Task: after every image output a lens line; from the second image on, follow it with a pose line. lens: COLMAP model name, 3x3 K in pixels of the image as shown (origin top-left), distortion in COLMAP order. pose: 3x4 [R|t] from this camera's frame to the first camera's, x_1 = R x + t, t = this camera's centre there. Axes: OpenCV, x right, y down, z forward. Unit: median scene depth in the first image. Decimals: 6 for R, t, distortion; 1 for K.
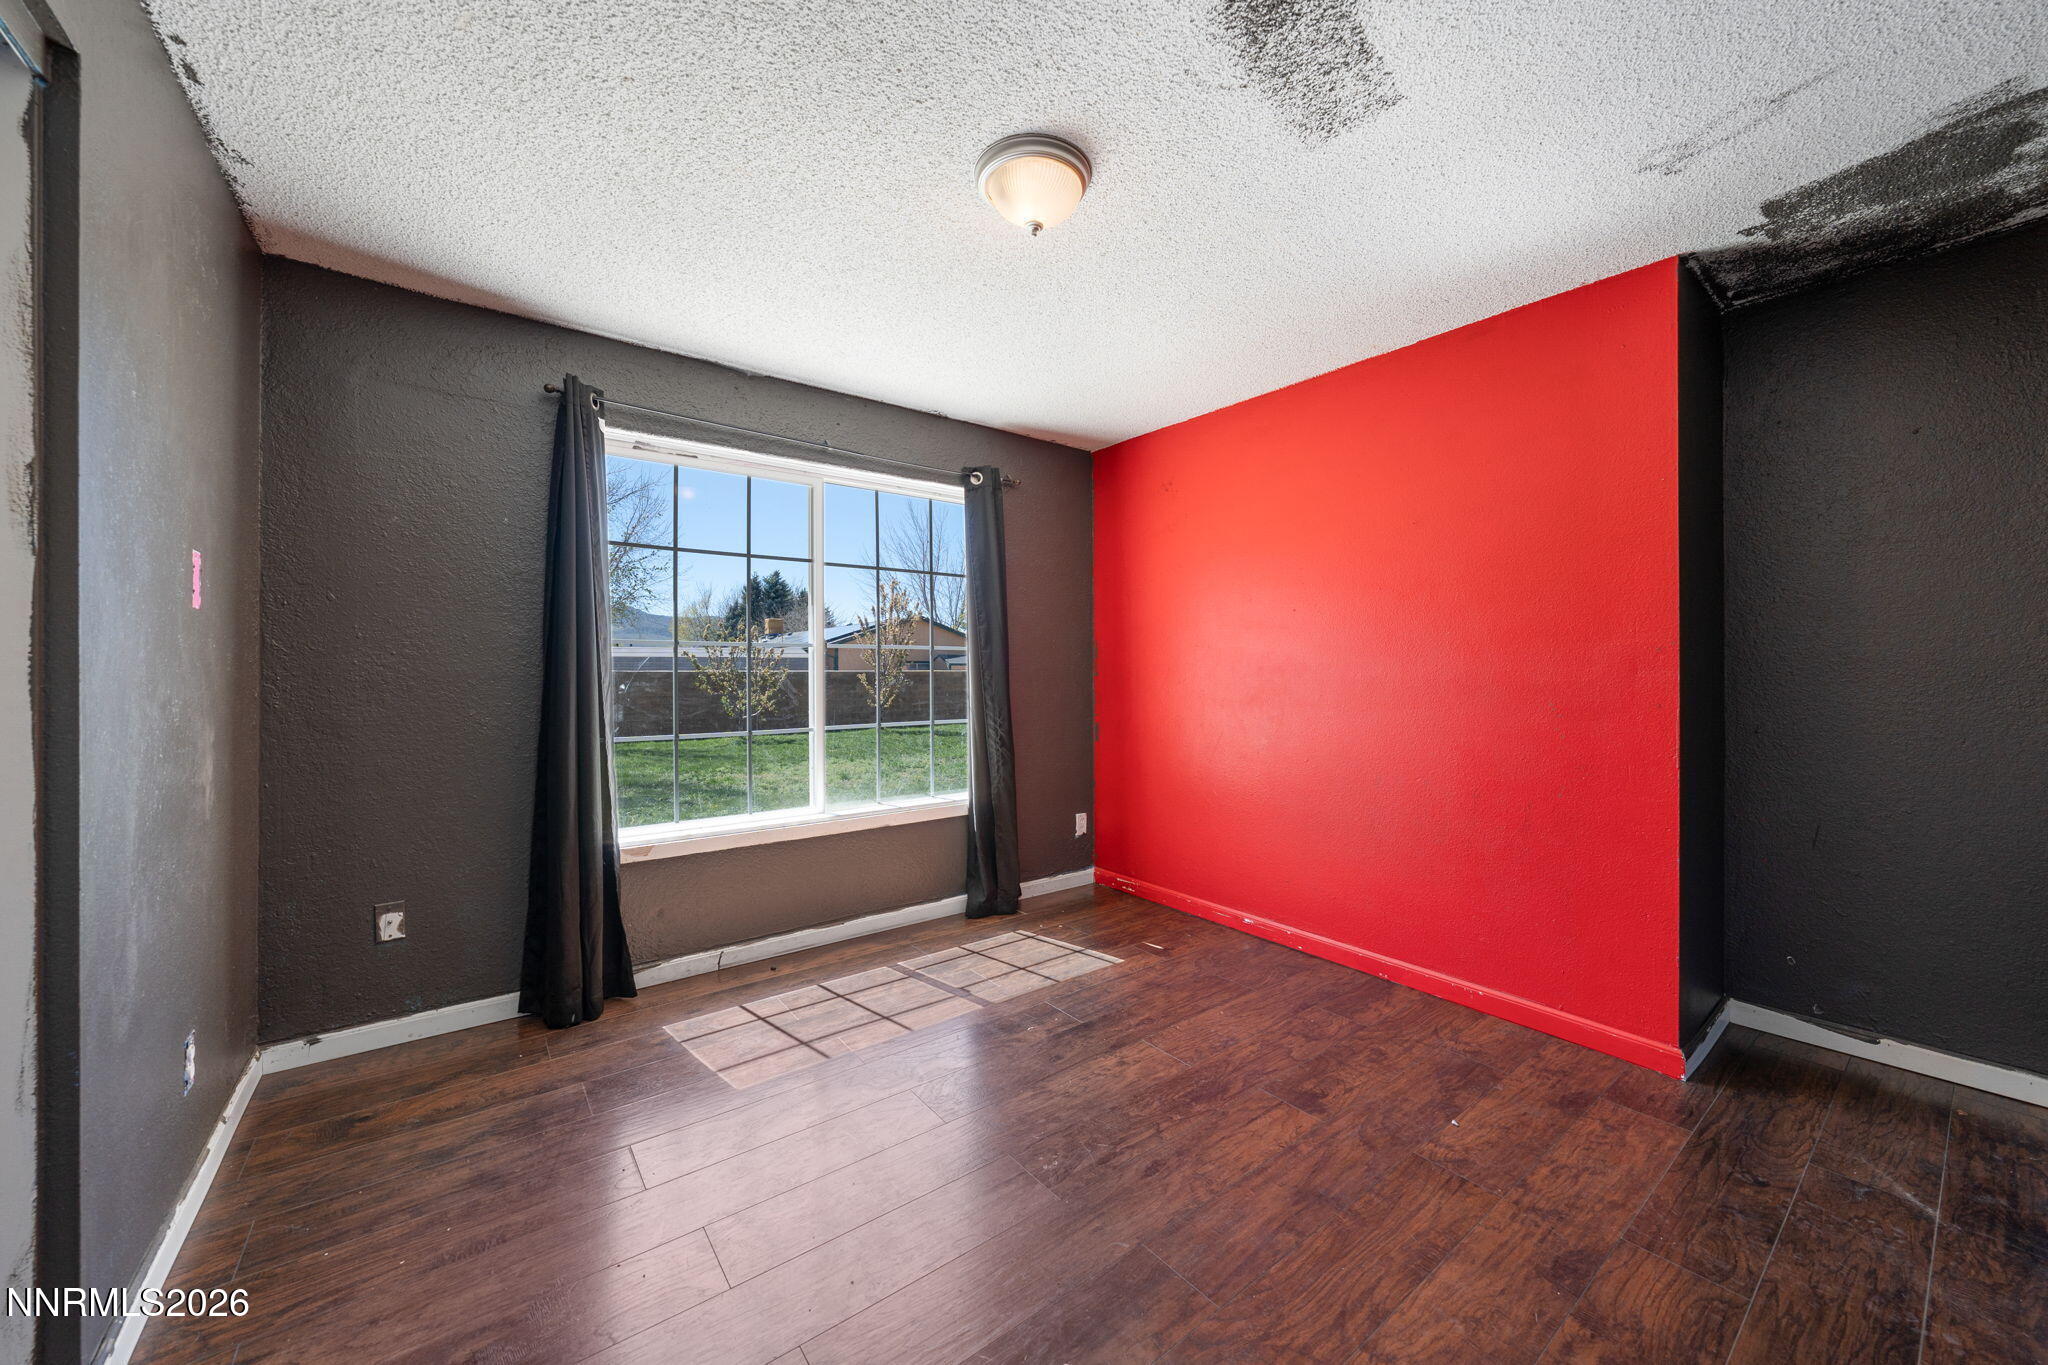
lens RADIAL K [[736.9, 0, 1039.1], [0, 736.9, 686.6], [0, 0, 1]] dist [-0.001062, 0.000005]
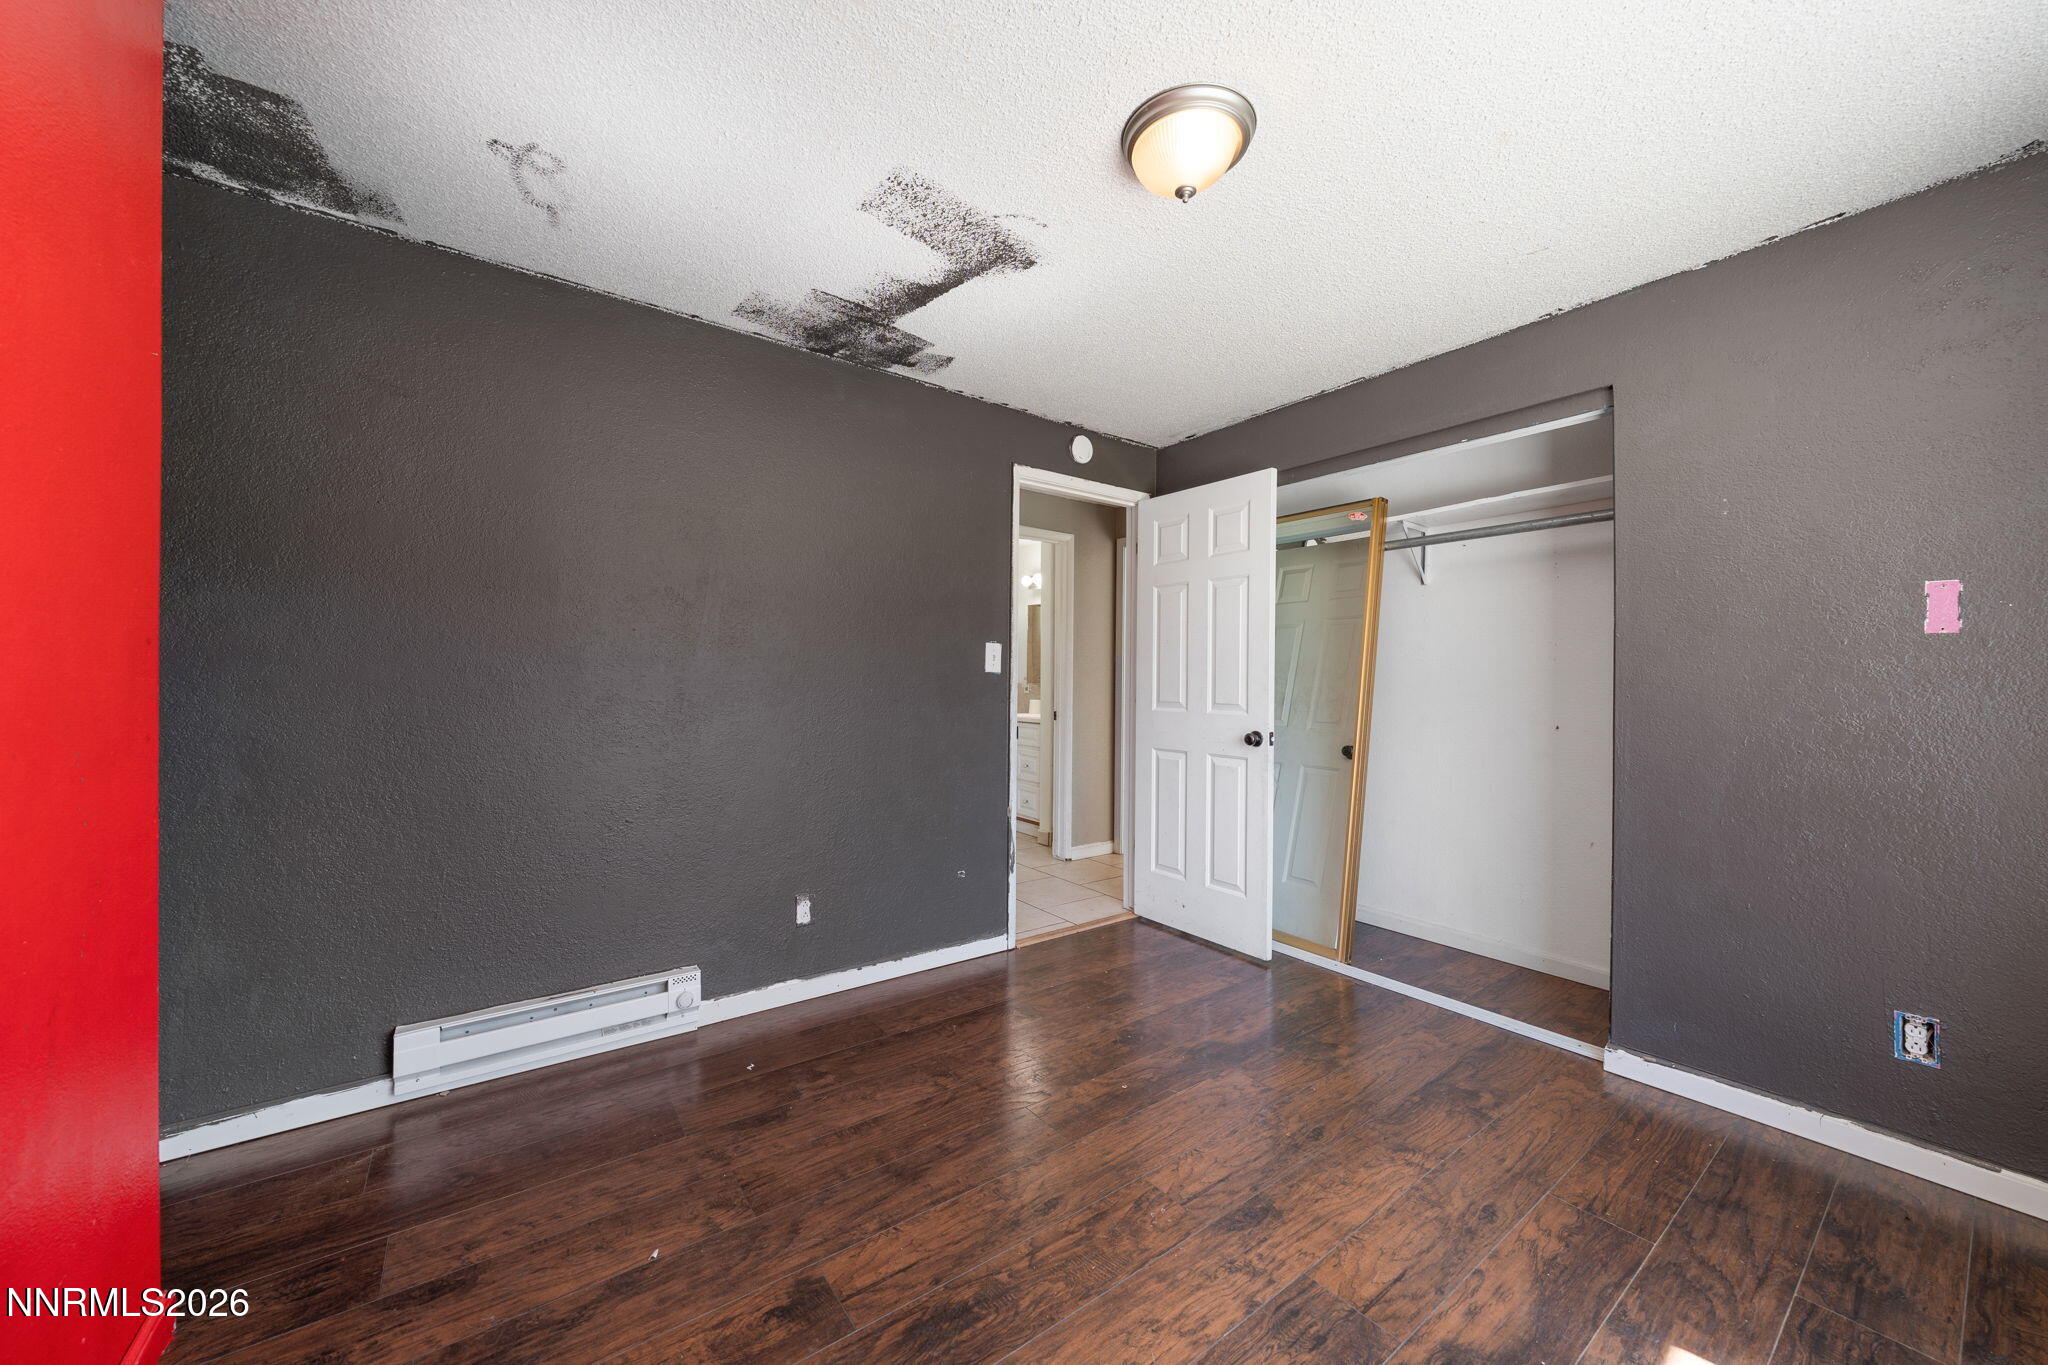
lens RADIAL K [[736.9, 0, 1039.1], [0, 736.9, 686.6], [0, 0, 1]] dist [-0.001062, 0.000005]
pose [[-0.999964, -0.006473, 0.005572, 0.162440], [-0.006356, 0.999765, 0.020707, -0.036168], [-0.005705, 0.020670, -0.999770, 1.890307]]
